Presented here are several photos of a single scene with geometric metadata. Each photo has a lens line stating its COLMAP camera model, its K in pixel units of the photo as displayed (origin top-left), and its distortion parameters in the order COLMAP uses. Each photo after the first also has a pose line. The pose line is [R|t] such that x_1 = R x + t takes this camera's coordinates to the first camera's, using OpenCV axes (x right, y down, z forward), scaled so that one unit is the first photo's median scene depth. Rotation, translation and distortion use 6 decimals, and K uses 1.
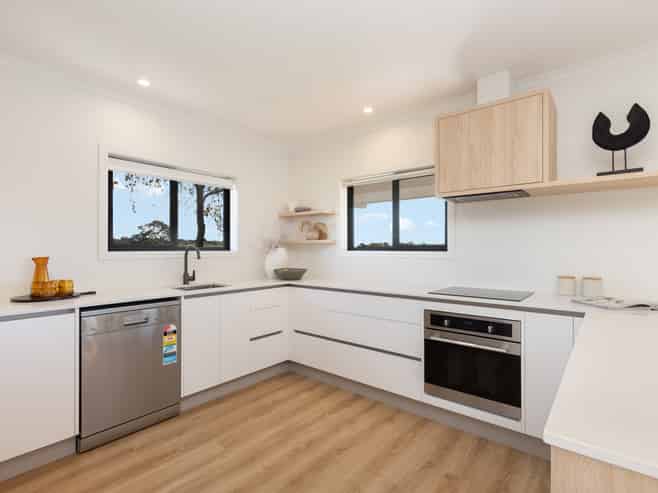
lens RADIAL K [[333.0, 0, 328.3], [0, 333.0, 254.1], [0, 0, 1]] dist [-0.023005, 0.000548]
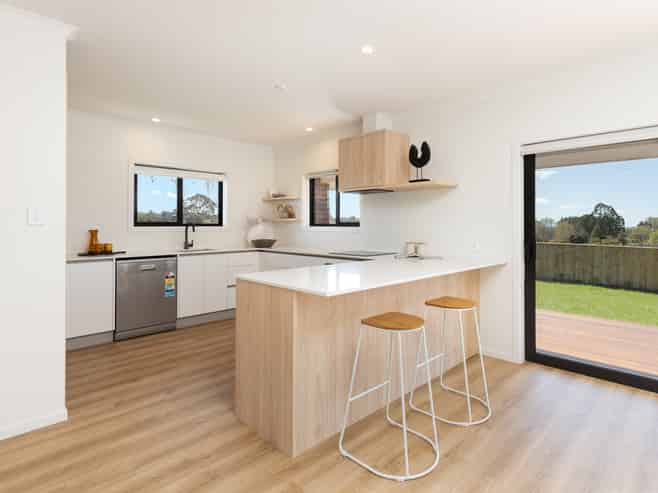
lens RADIAL K [[353.7, 0, 361.3], [0, 353.7, 228.6], [0, 0, 1]] dist [-0.028867, -0.000694]
pose [[0.999372, 0.001217, -0.035426, 0.479812], [-0.001391, 0.999987, -0.004879, 0.007692], [0.035420, 0.004925, 0.999360, -0.631470]]
